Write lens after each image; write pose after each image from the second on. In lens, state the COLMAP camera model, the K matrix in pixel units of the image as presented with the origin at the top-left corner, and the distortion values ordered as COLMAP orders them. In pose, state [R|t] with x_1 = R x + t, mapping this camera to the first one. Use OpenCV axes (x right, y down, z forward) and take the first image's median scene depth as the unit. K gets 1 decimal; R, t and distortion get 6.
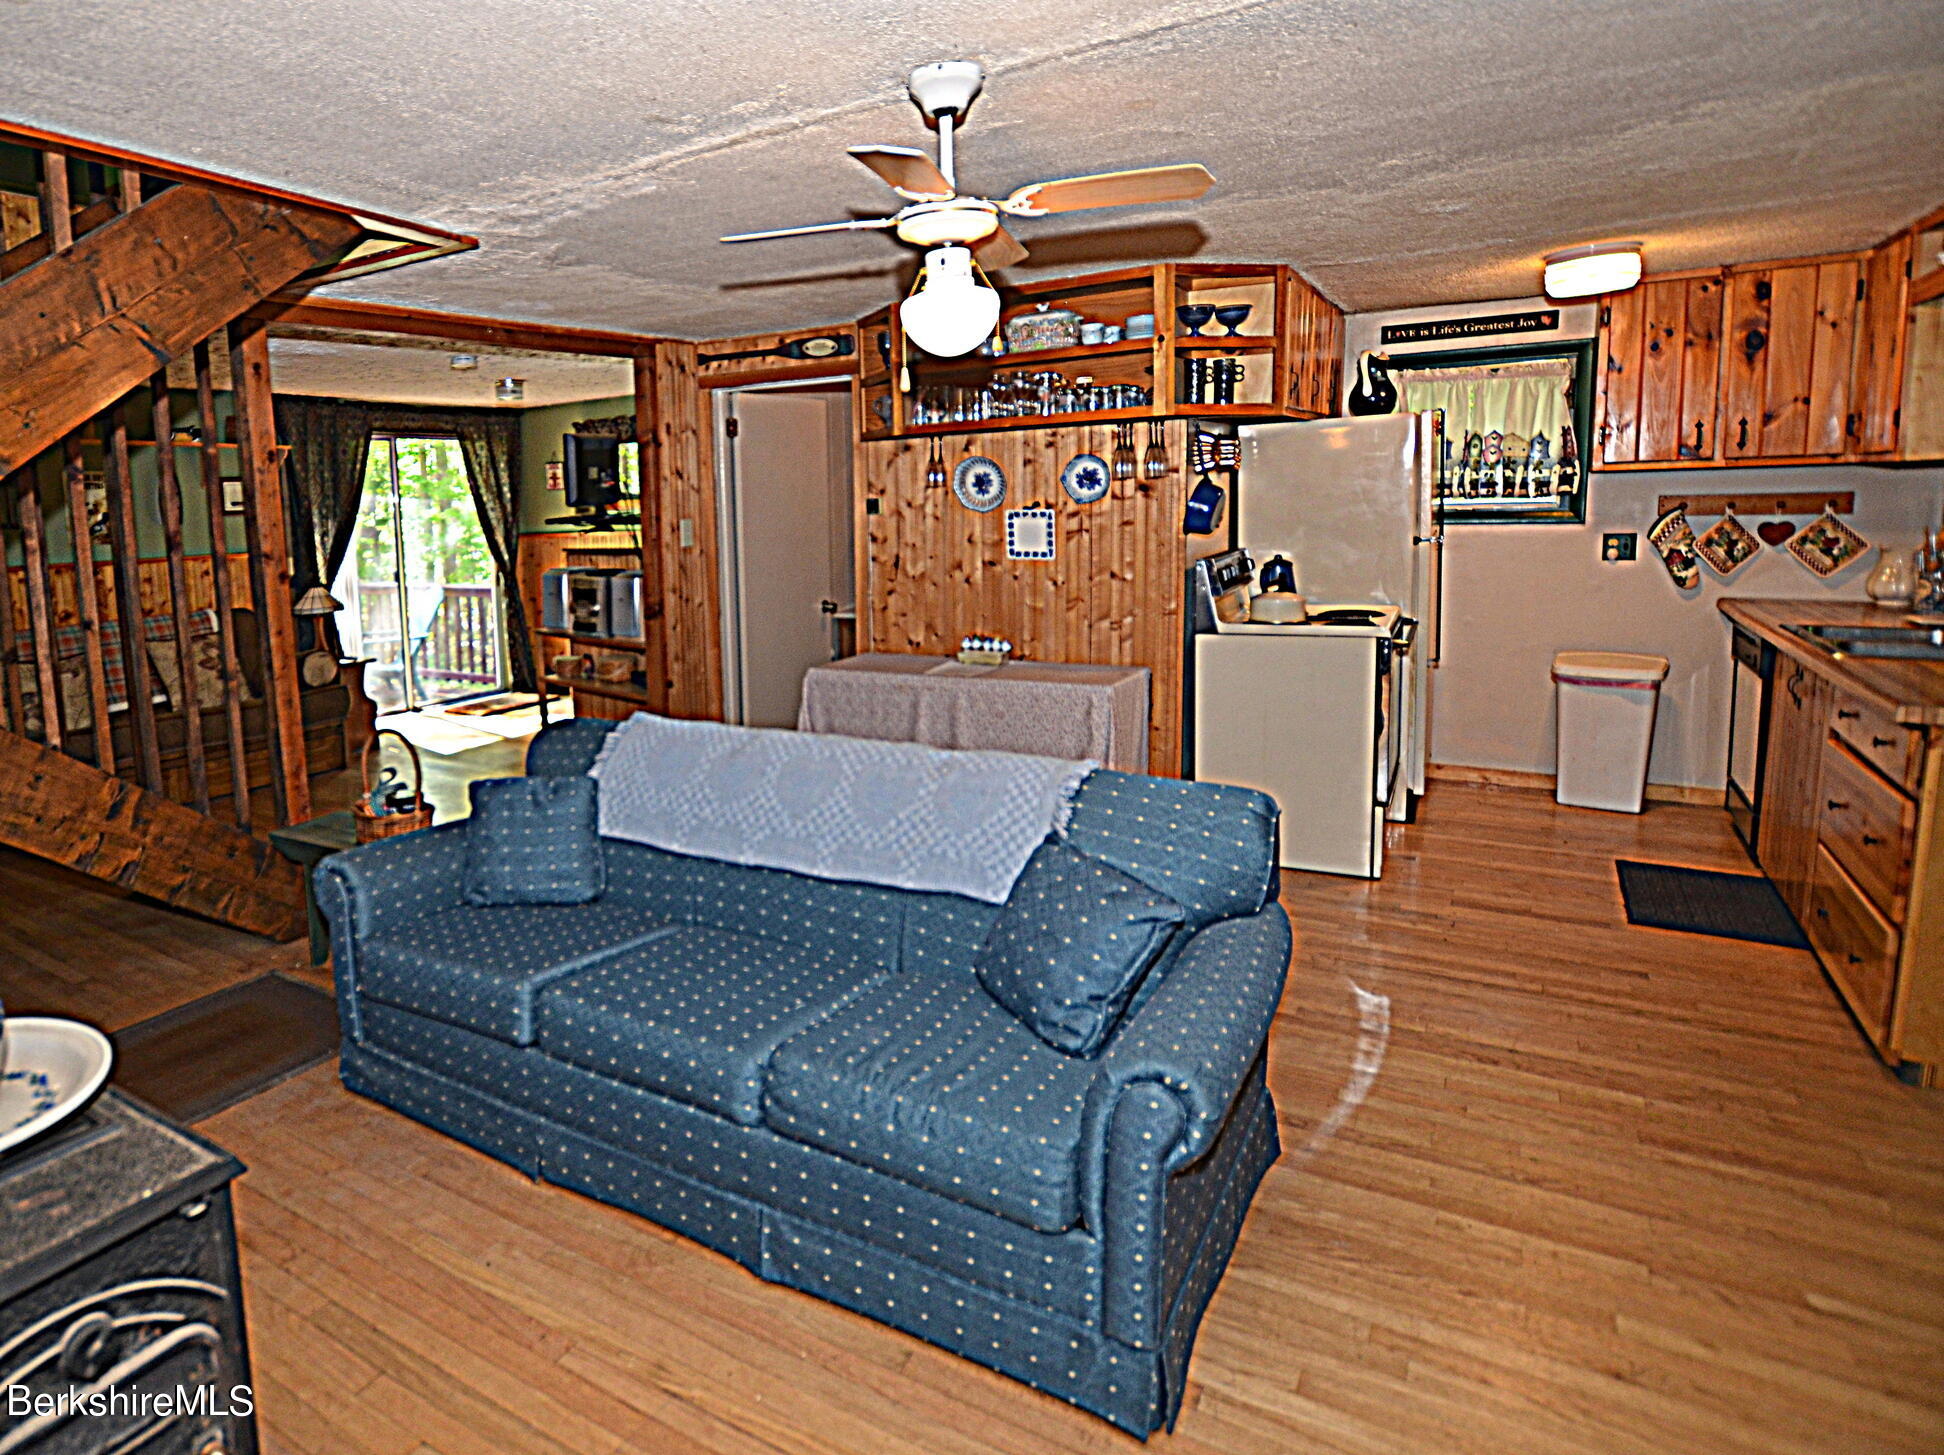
lens RADIAL K [[1102.5, 0, 754.0], [0, 1102.5, 646.1], [0, 0, 1]] dist [-0.008012, -0.002444]
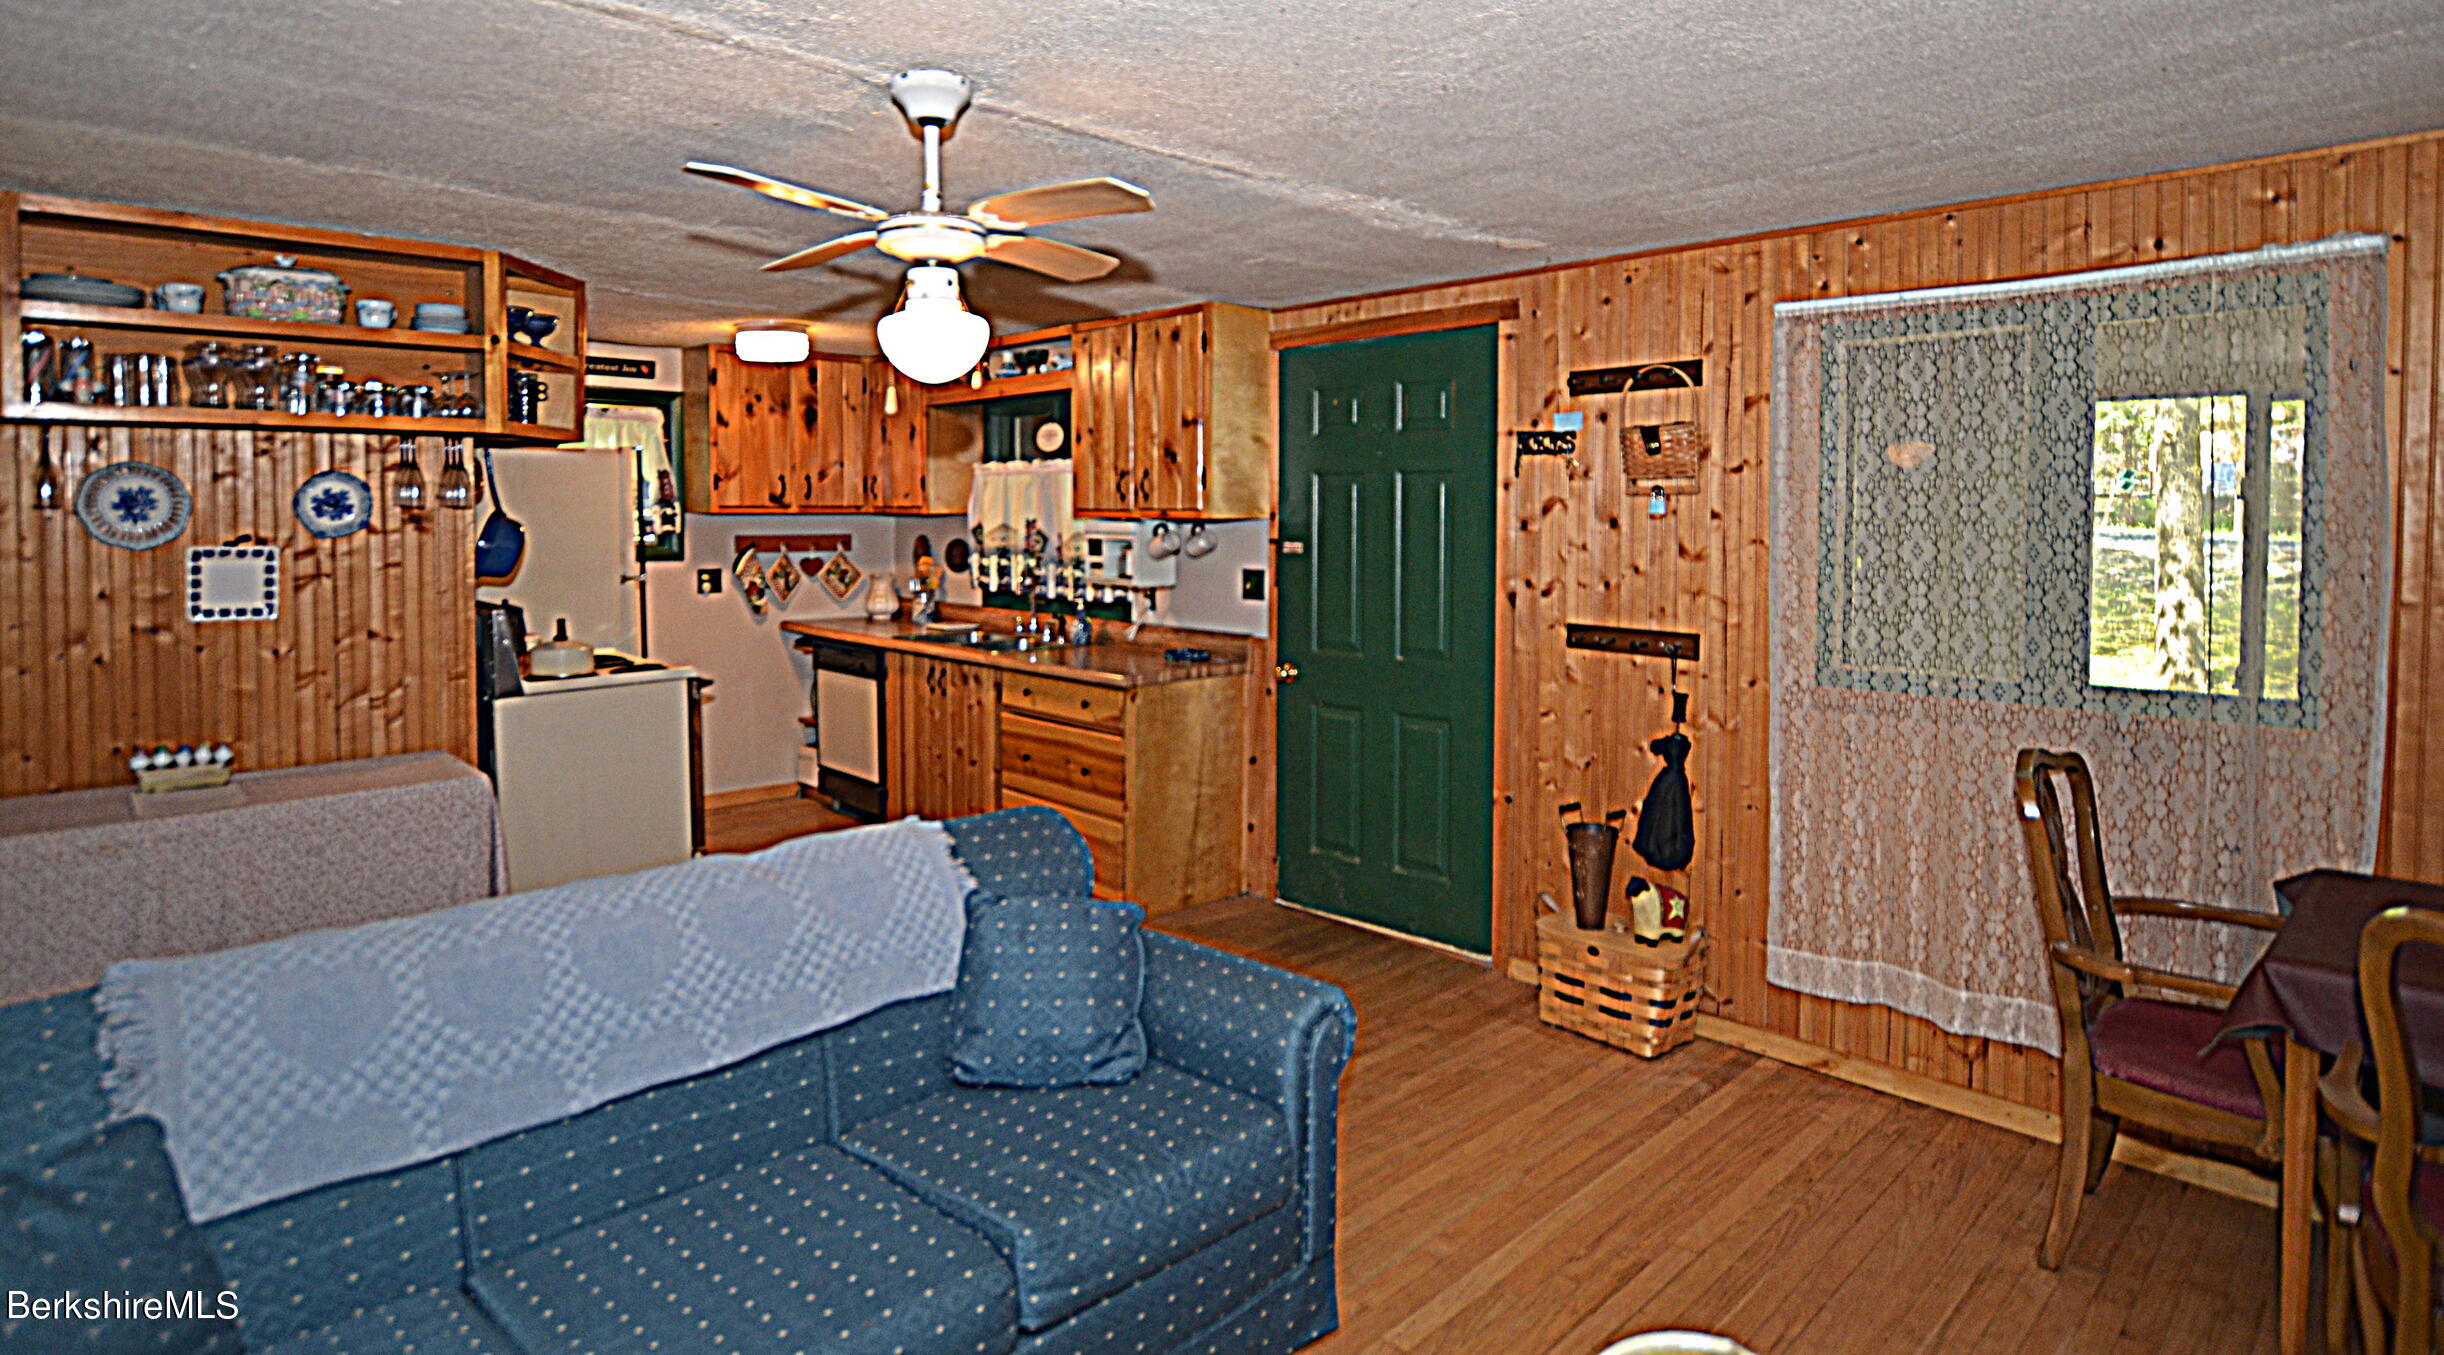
lens RADIAL K [[1250.0, 0, 1194.6], [0, 1250.0, 545.5], [0, 0, 1]] dist [-0.019411, -0.000763]
pose [[0.215462, 0.004742, 0.976501, -0.366578], [0.114499, 0.992968, -0.030086, -0.035511], [-0.969776, 0.118291, 0.213404, 0.278081]]
